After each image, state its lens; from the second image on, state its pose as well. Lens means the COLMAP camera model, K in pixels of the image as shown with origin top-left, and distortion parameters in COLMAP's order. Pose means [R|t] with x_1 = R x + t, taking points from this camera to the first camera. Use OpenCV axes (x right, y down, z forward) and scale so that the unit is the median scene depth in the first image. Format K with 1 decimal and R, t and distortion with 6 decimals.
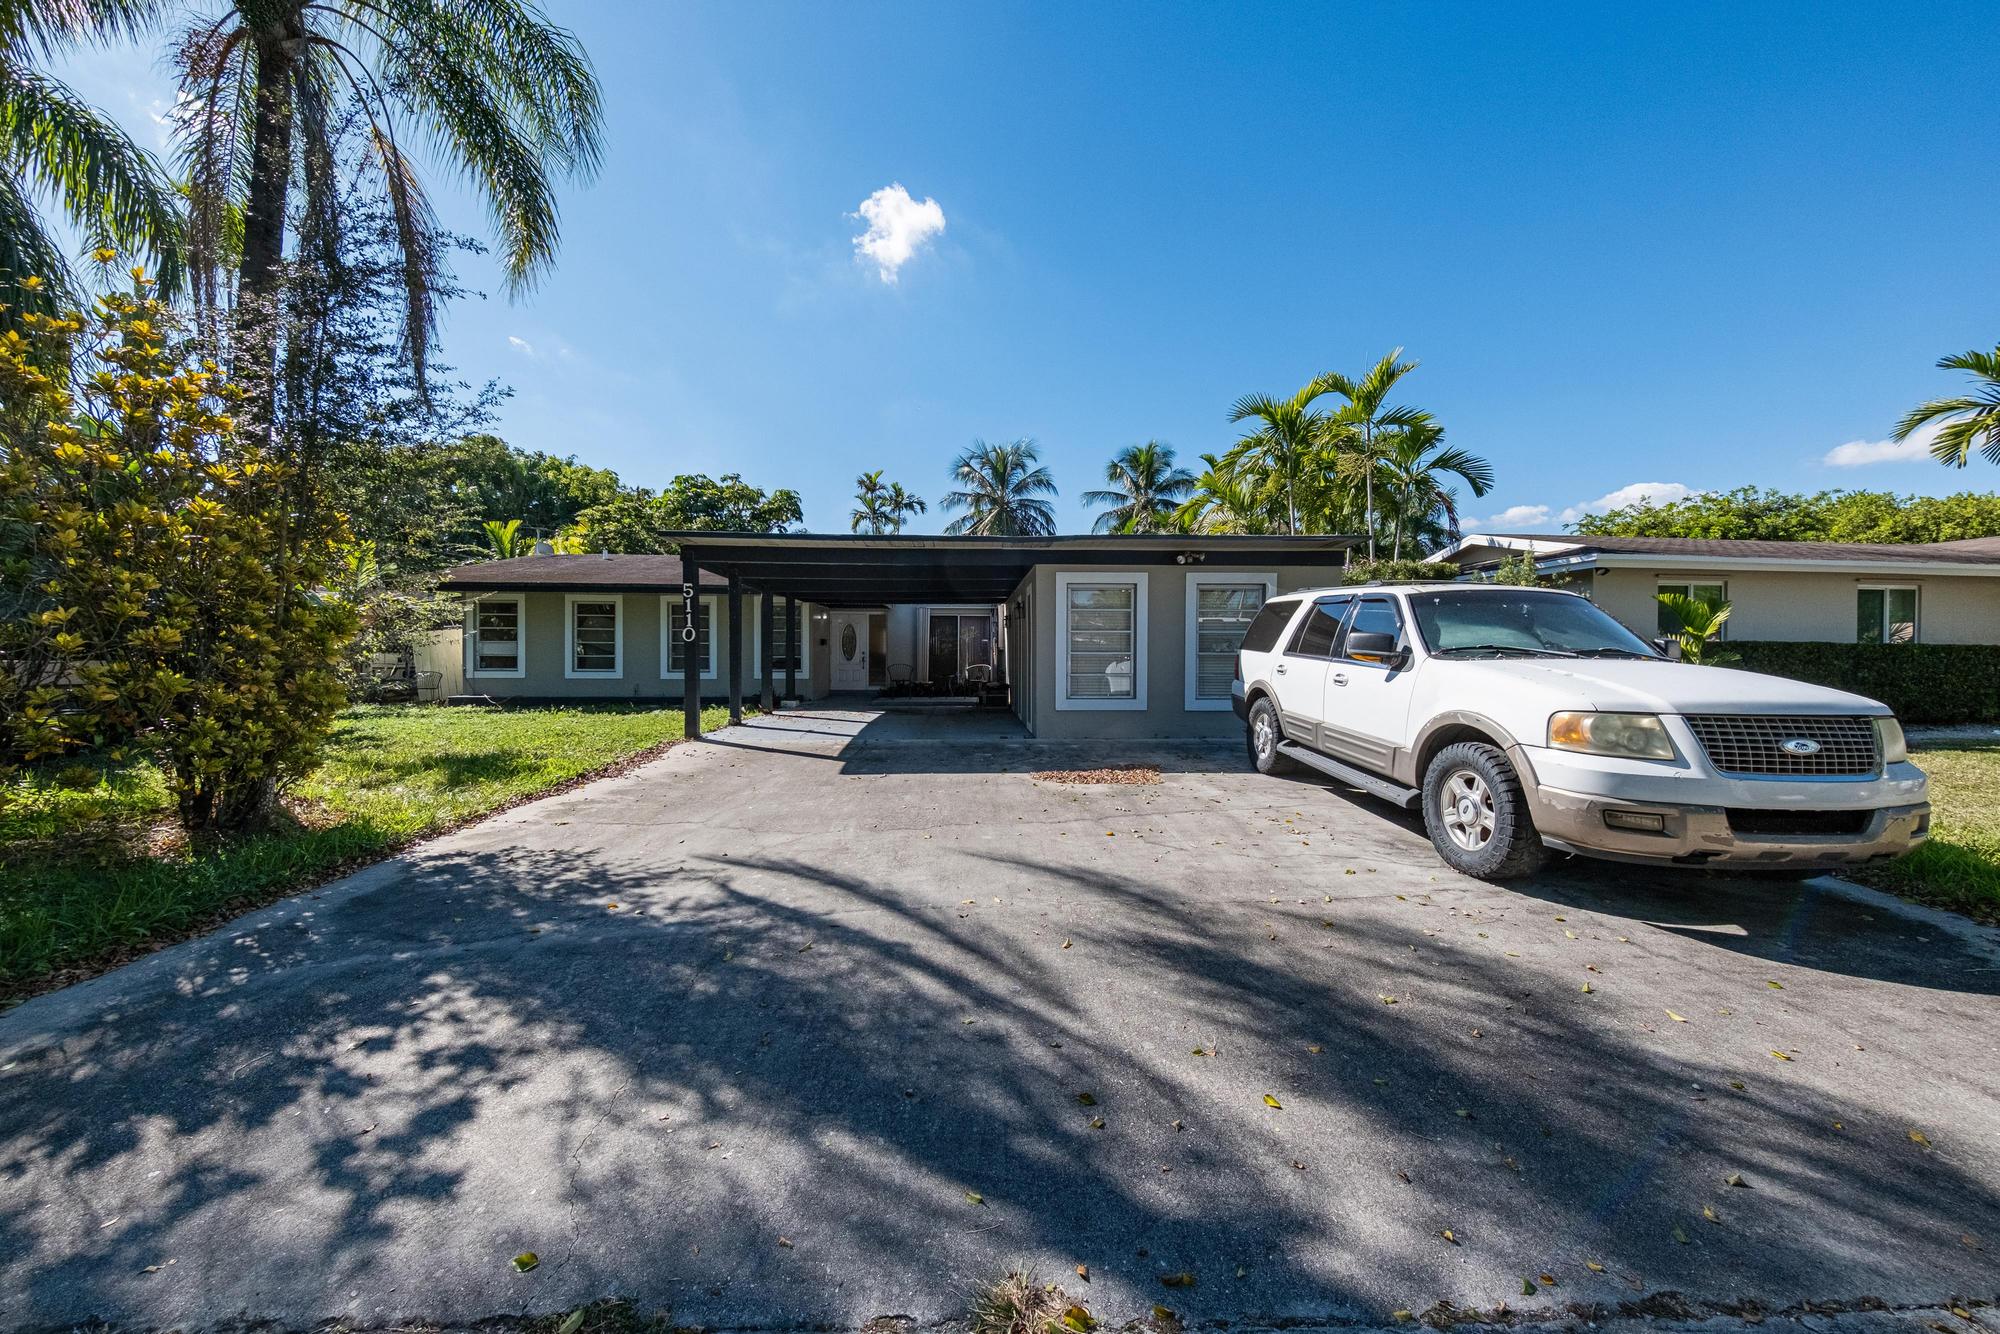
lens RADIAL K [[679.4, 0, 1003.9], [0, 679.4, 698.9], [0, 0, 1]] dist [0.030520, -0.016651]
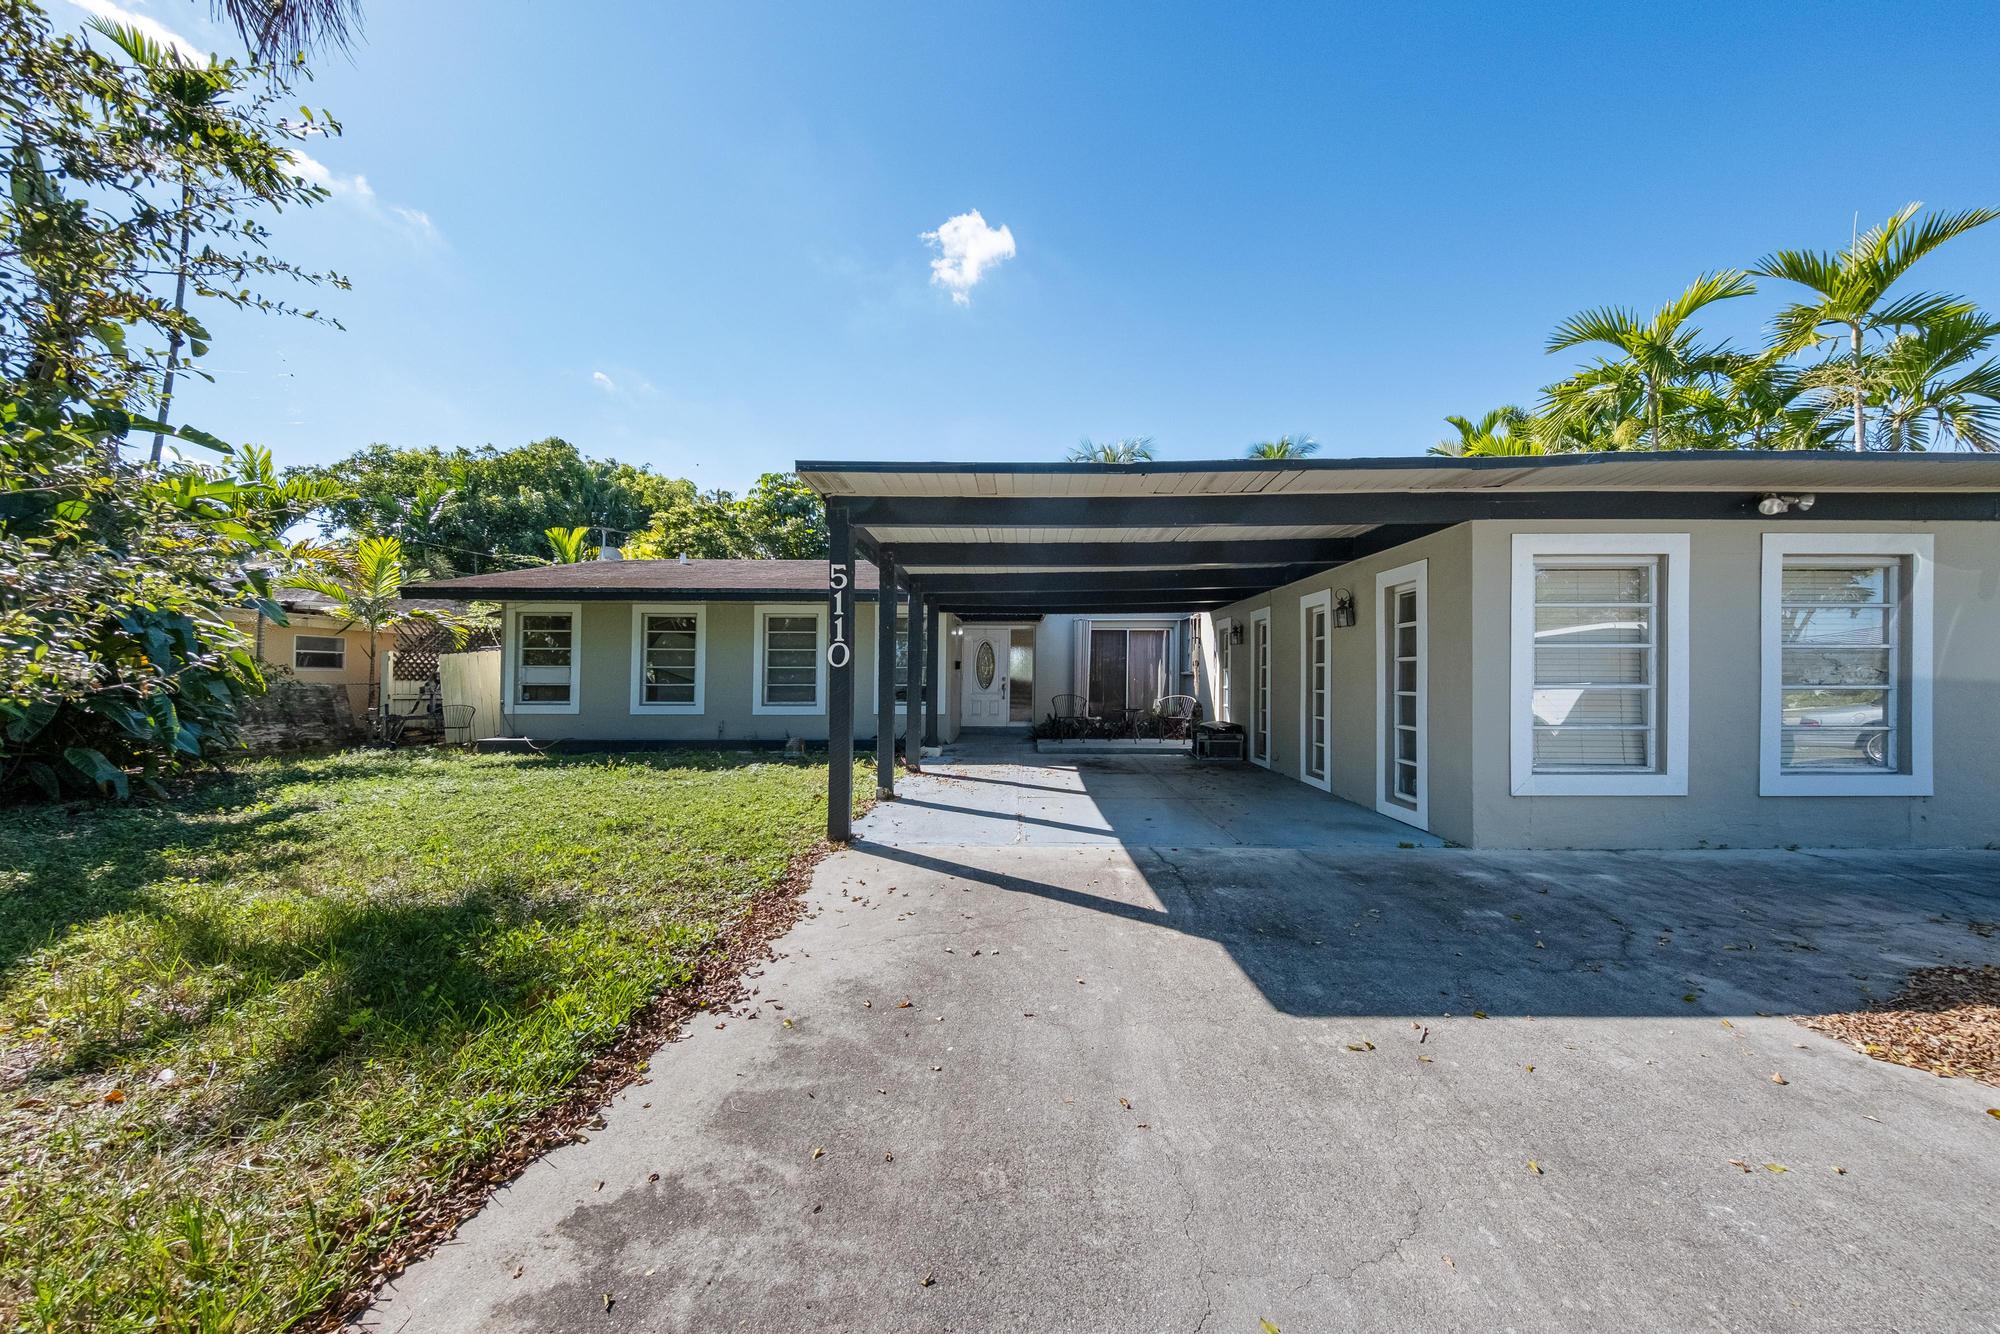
lens RADIAL K [[684.8, 0, 1027.3], [0, 684.8, 690.1], [0, 0, 1]] dist [0.030364, -0.011530]
pose [[0.998650, -0.000762, -0.051937, -0.175933], [-0.001520, 0.999036, -0.043882, -0.026094], [0.051920, 0.043902, 0.997686, 0.283185]]
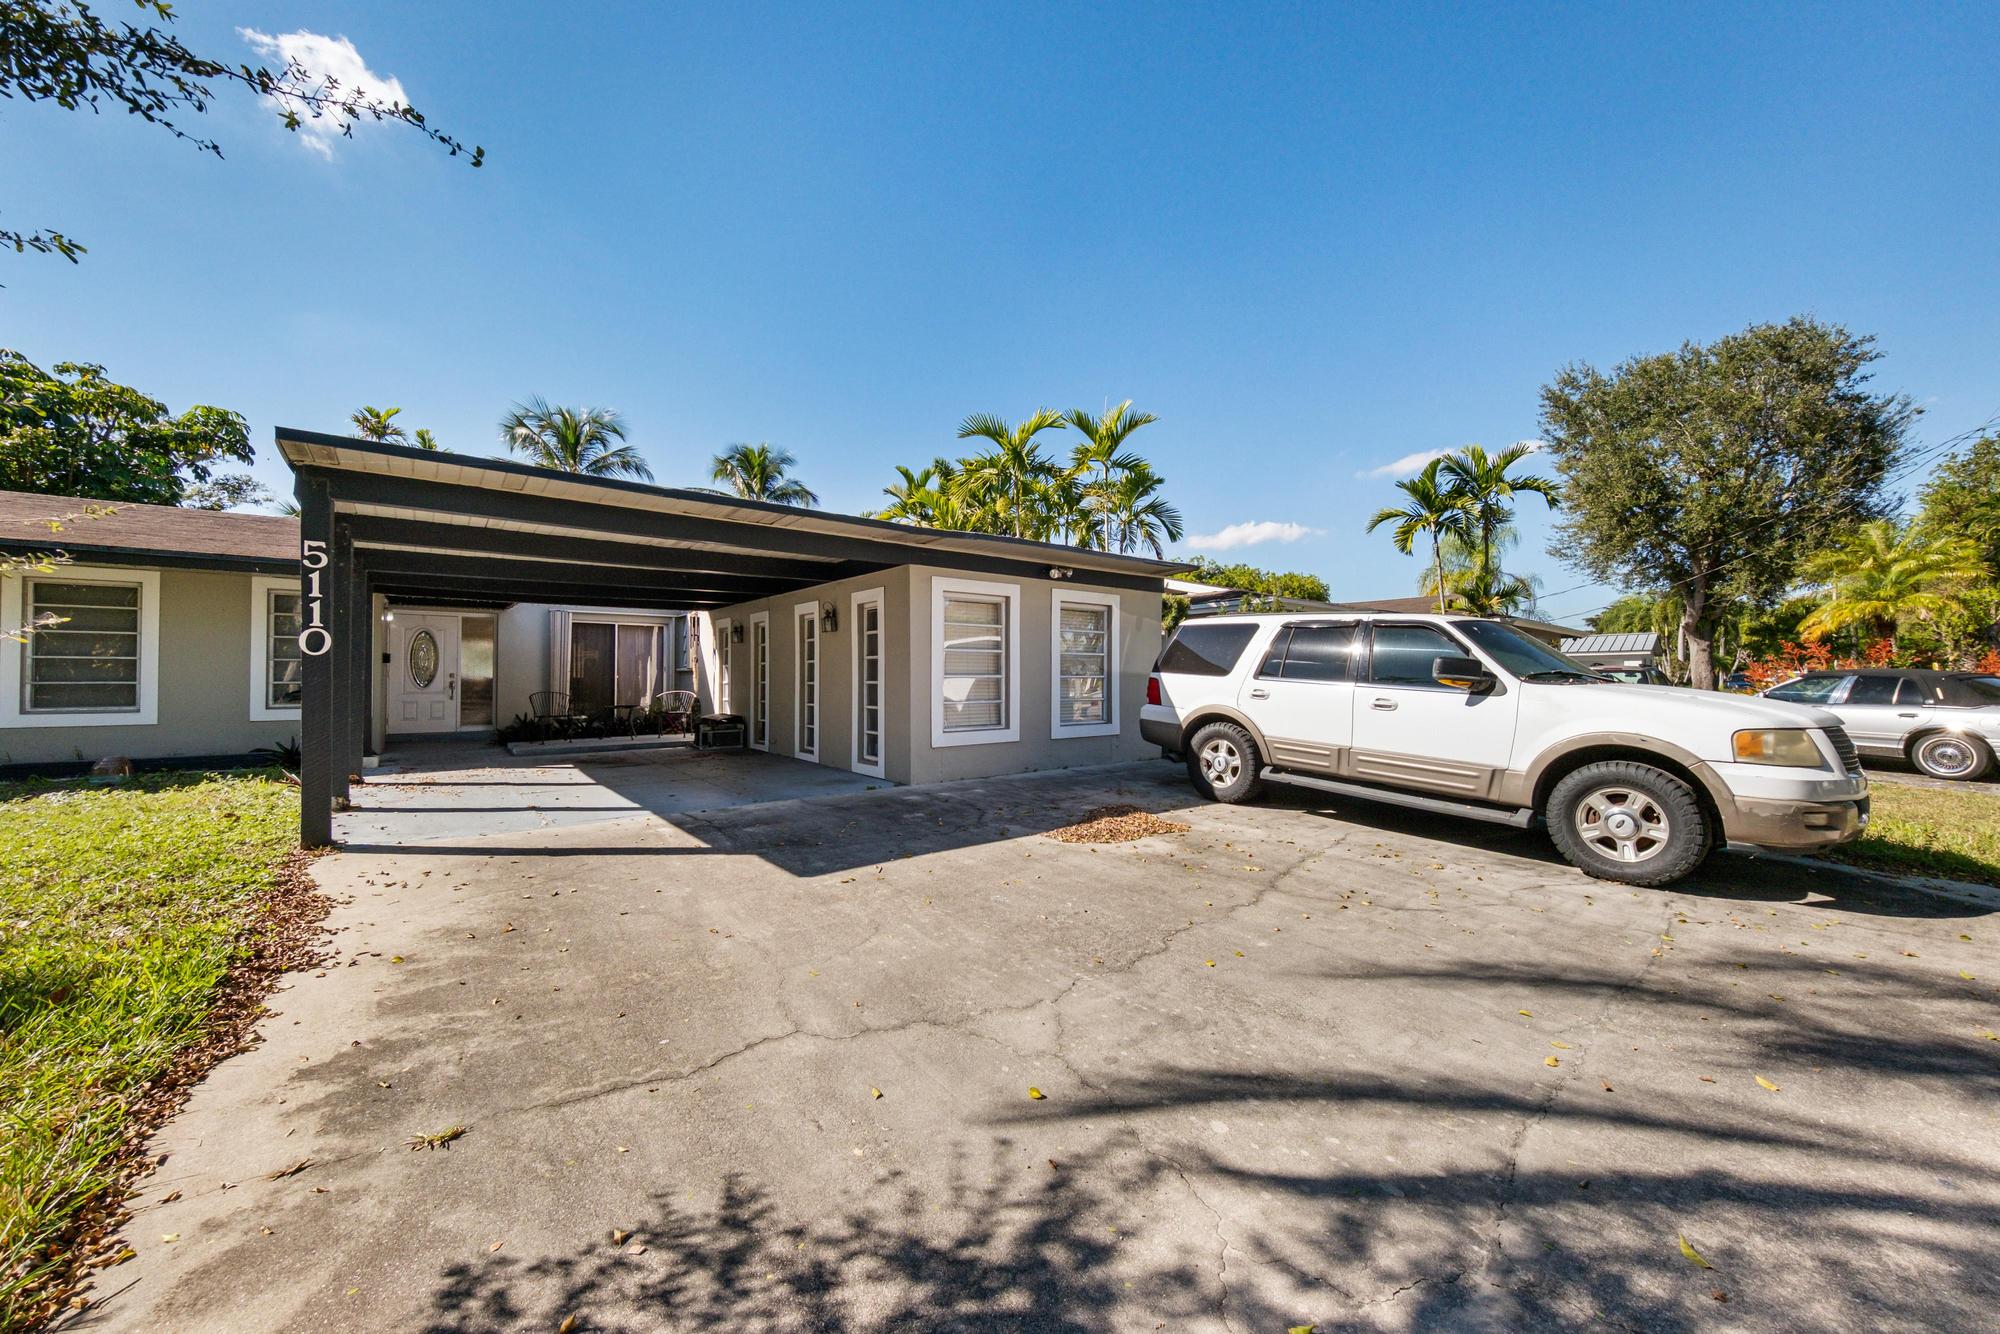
lens RADIAL K [[718.9, 0, 983.1], [0, 718.9, 663.5], [0, 0, 1]] dist [-0.002198, -0.000182]
pose [[0.822896, 0.009233, 0.568117, -0.227070], [0.037610, 0.996790, -0.070676, -0.013743], [-0.566946, 0.079526, 0.819907, 0.178635]]
